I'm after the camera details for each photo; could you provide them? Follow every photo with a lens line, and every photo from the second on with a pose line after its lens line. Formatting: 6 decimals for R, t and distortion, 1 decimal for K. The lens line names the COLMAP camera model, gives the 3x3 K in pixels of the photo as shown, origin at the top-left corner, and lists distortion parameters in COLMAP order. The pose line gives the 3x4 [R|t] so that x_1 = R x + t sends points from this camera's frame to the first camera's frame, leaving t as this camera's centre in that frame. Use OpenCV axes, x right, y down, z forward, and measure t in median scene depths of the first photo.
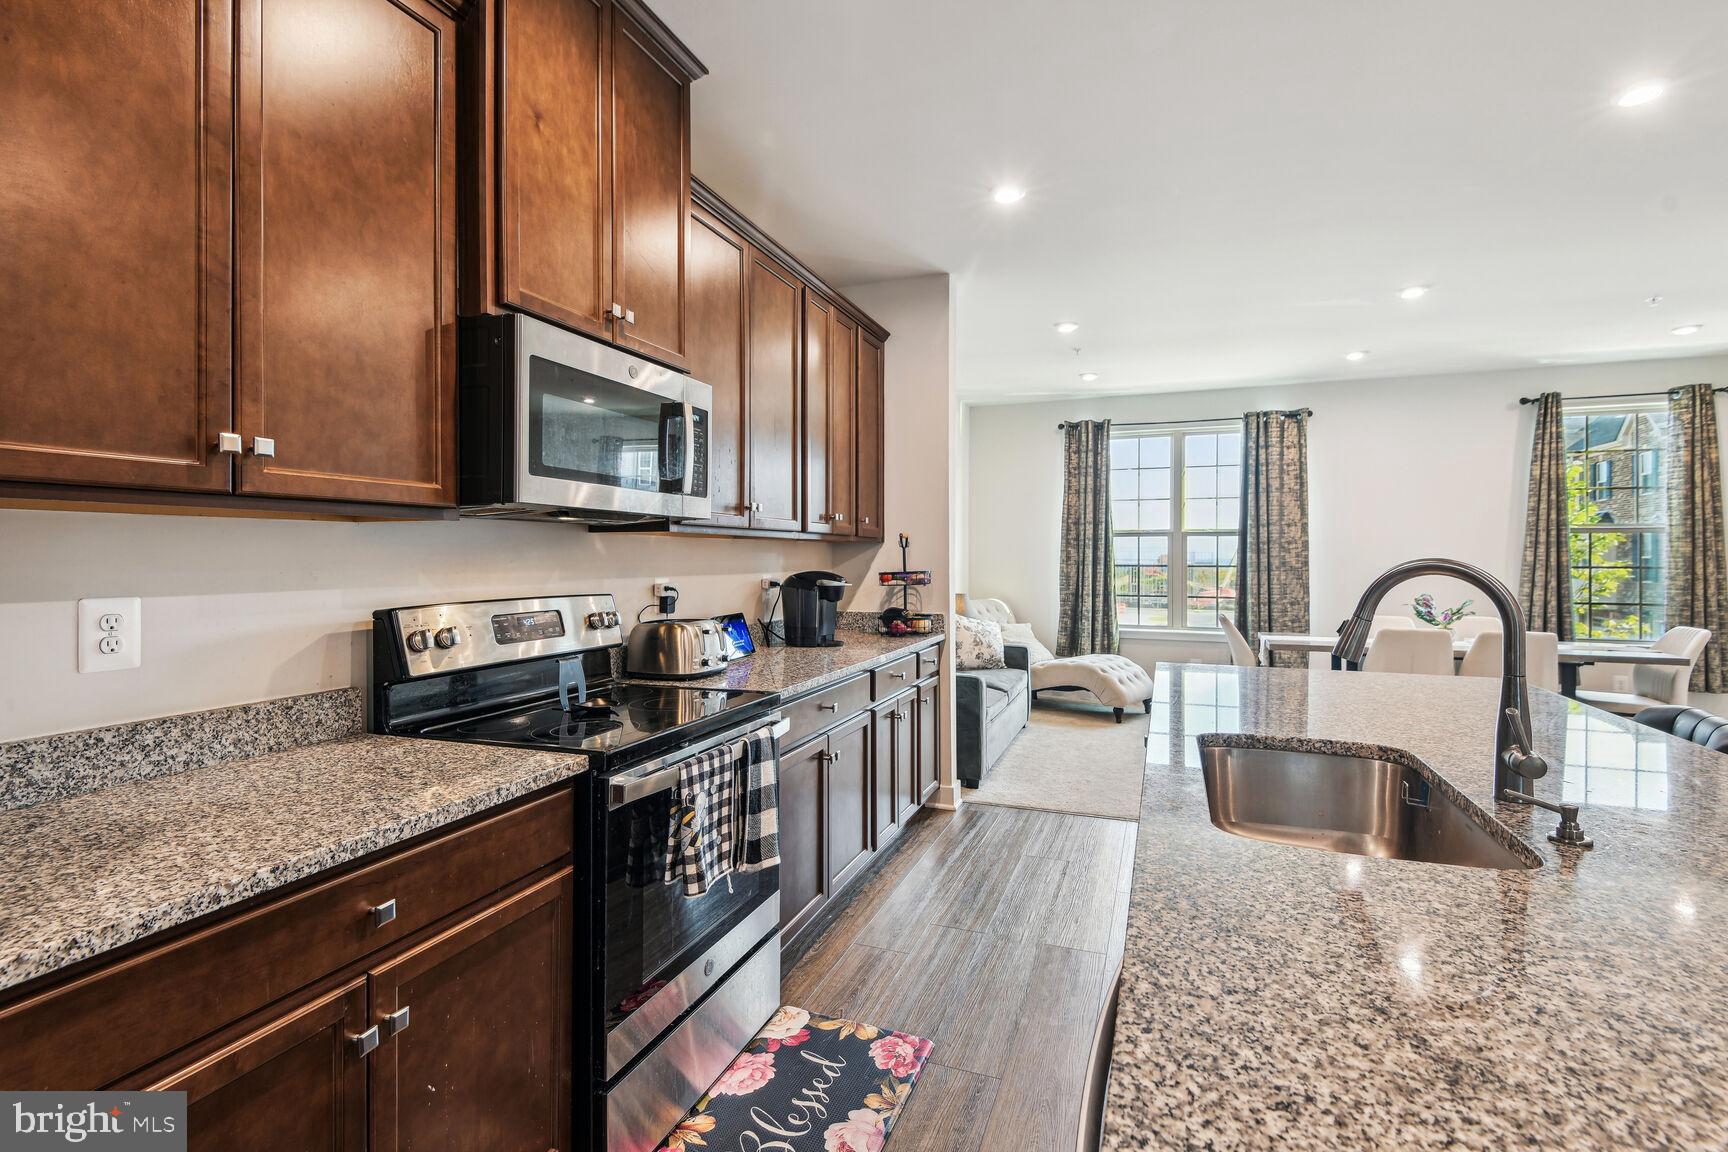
lens RADIAL K [[811.2, 0, 864.3], [0, 811.2, 561.5], [0, 0, 1]] dist [-0.002435, -0.005616]
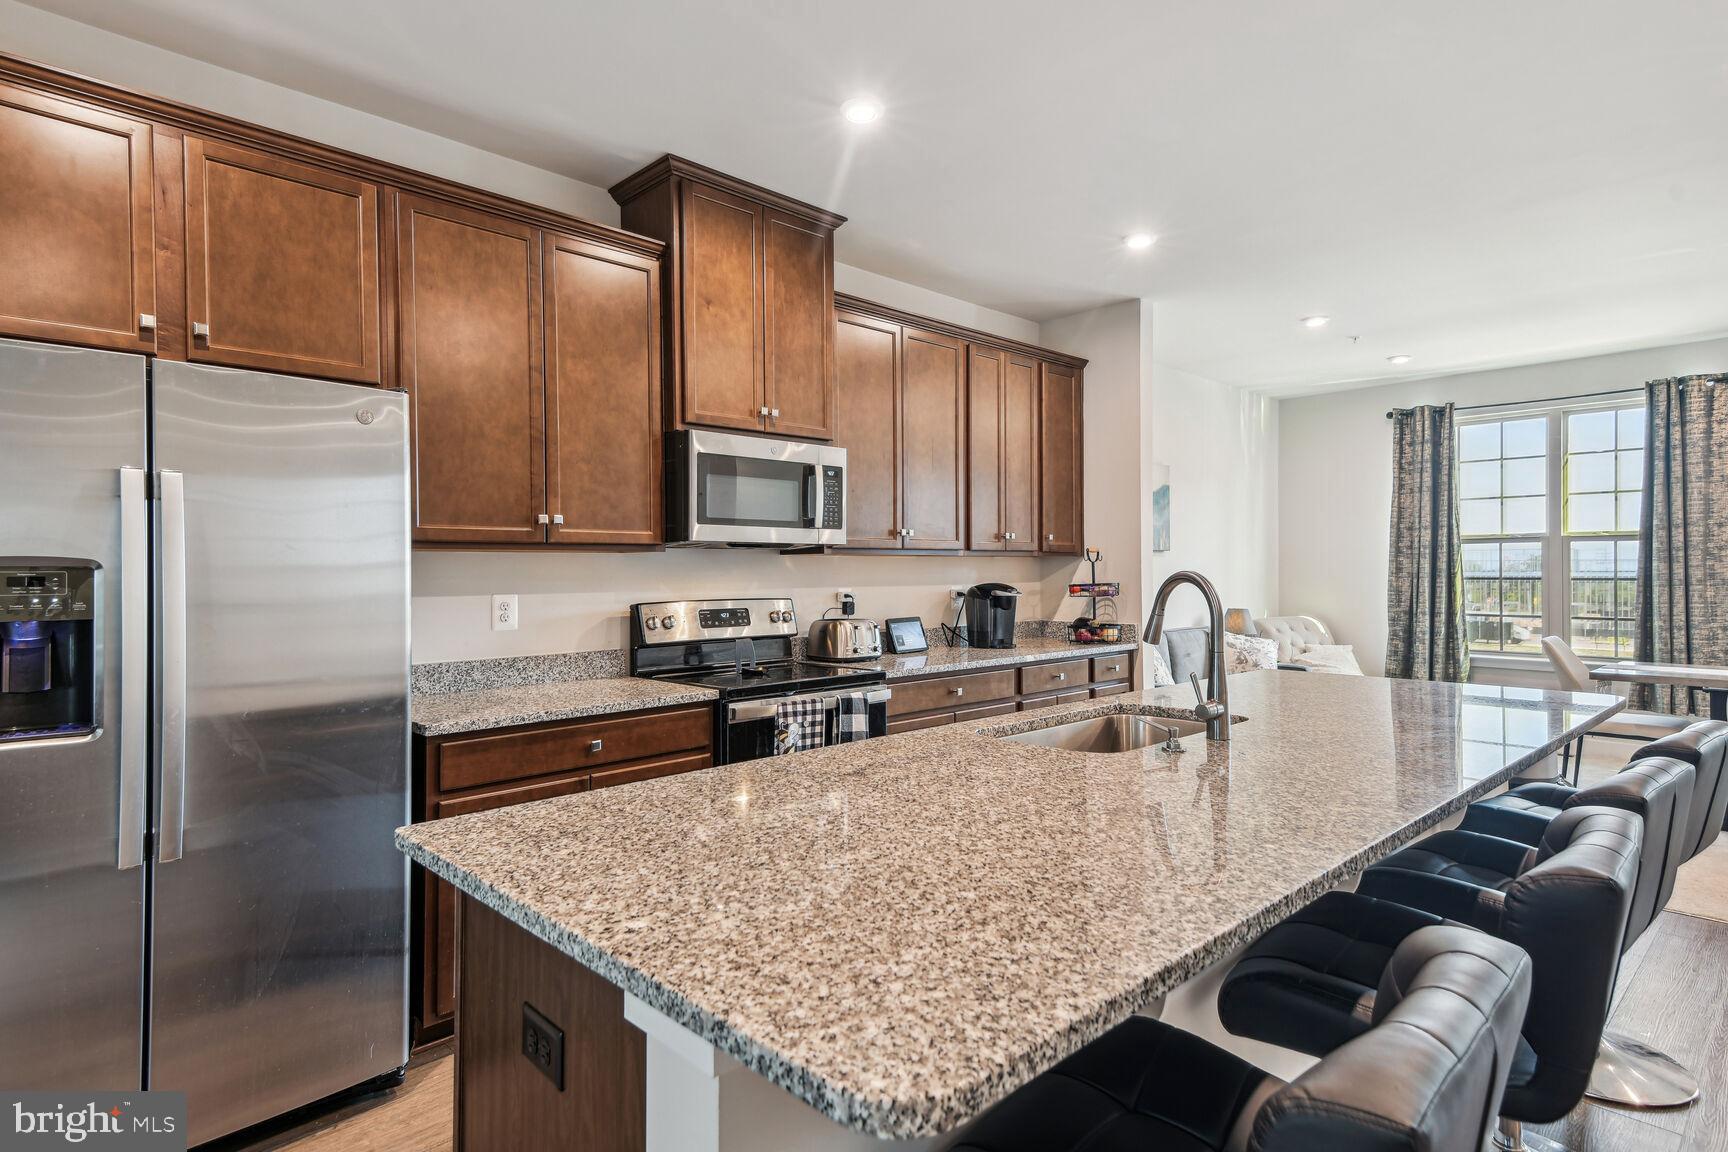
lens RADIAL K [[917.9, 0, 843.0], [0, 917.9, 579.5], [0, 0, 1]] dist [0.026306, -0.009048]
pose [[0.893113, -0.000237, -0.449832, 0.223544], [0.002764, 0.999984, 0.004961, -0.000268], [0.449824, -0.005674, 0.893099, -0.177042]]
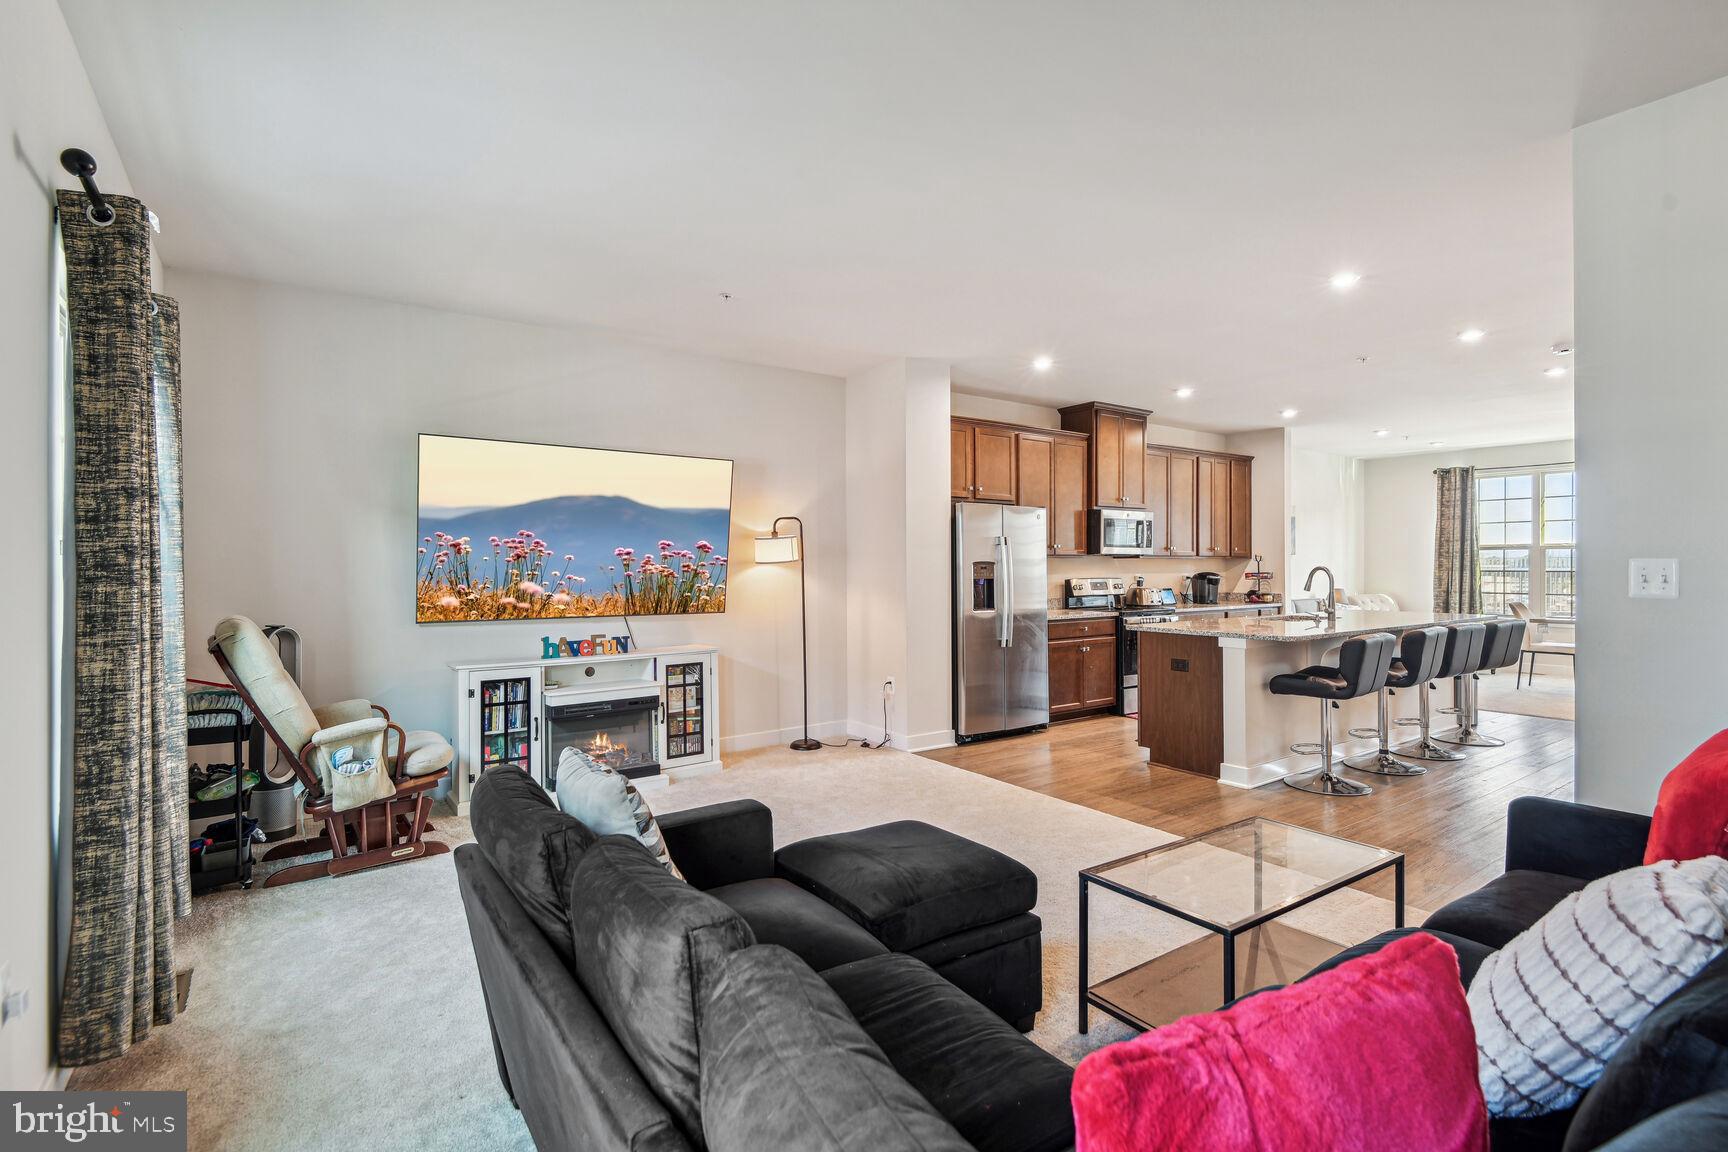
lens RADIAL K [[811.2, 0, 837.0], [0, 811.2, 576.3], [0, 0, 1]] dist [-0.002435, -0.005616]
pose [[0.817131, 0.001734, -0.576450, 0.273289], [0.001830, 0.999983, 0.005603, 0.005793], [0.576450, -0.005634, 0.817113, -1.003145]]
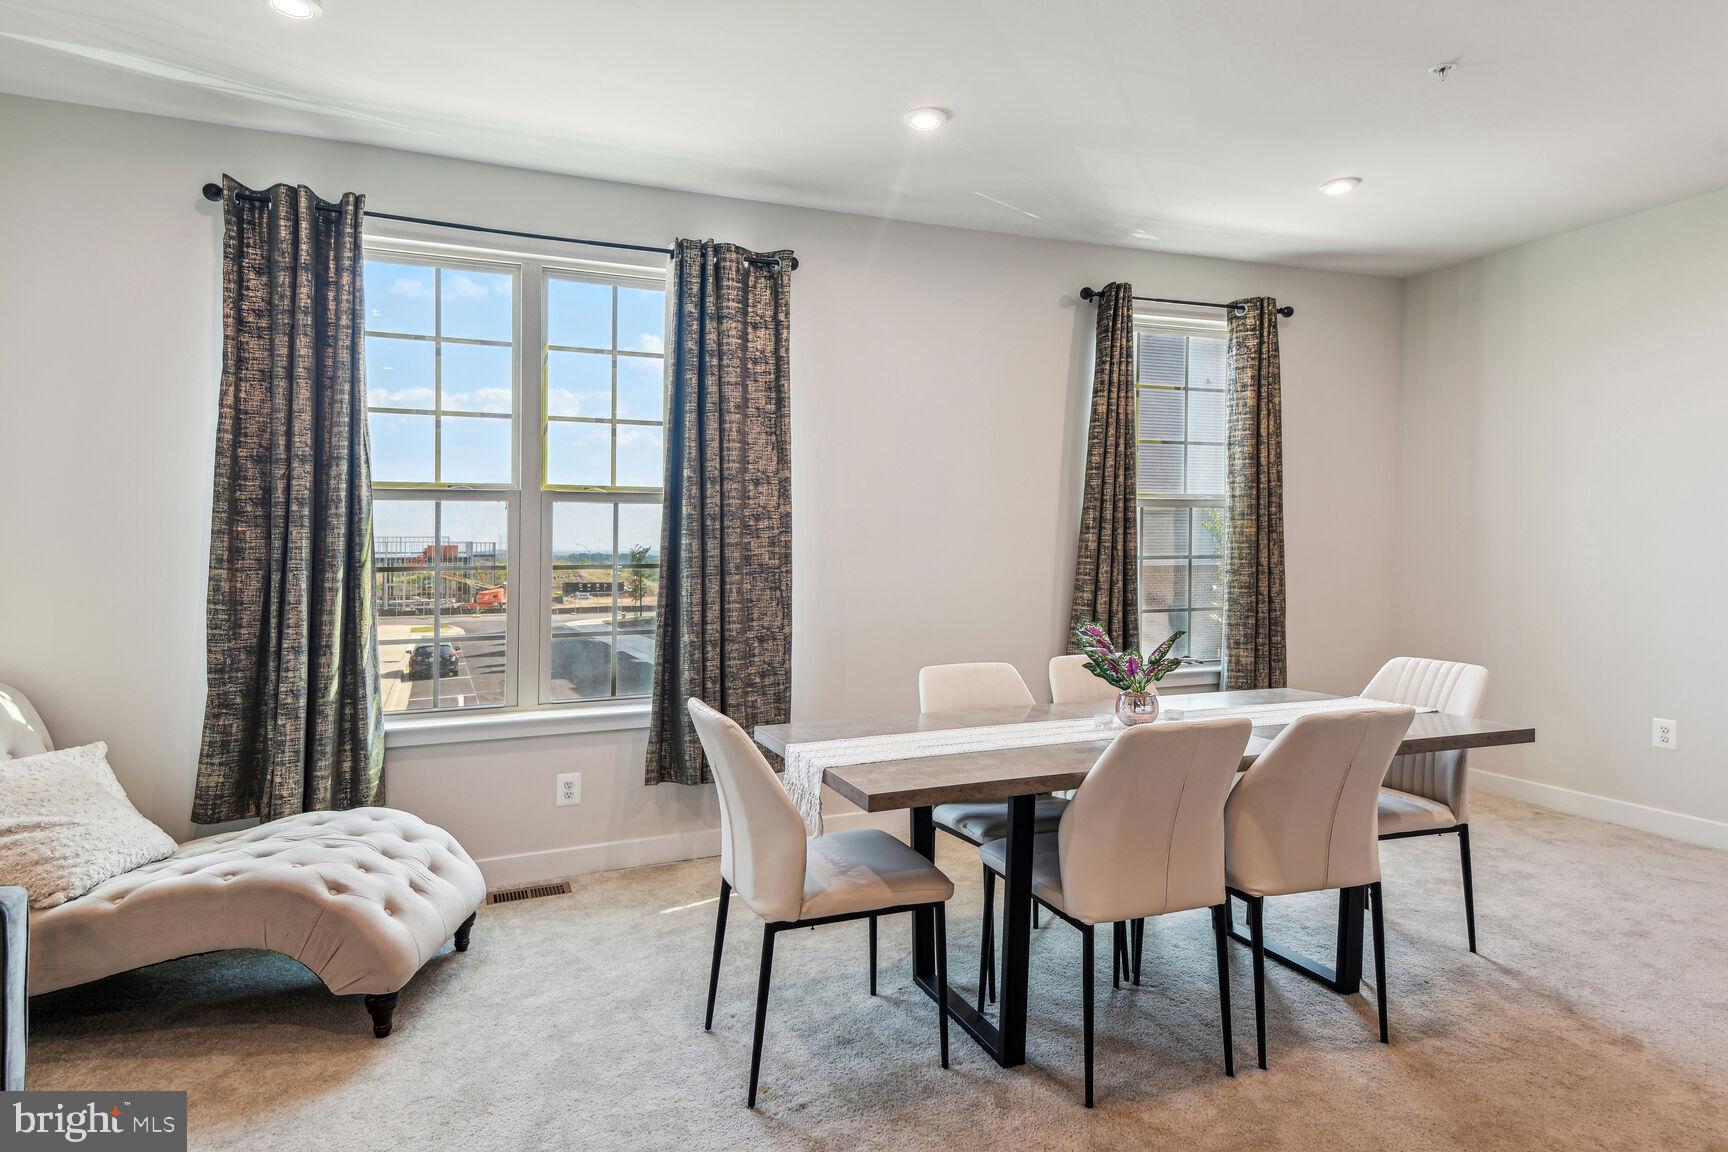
lens RADIAL K [[917.9, 0, 867.1], [0, 917.9, 520.5], [0, 0, 1]] dist [0.026306, -0.009048]
pose [[0.710157, 0.006915, 0.704009, 0.212300], [0.007789, 0.999813, -0.017677, -0.012397], [-0.704000, 0.018036, 0.709971, 0.669330]]
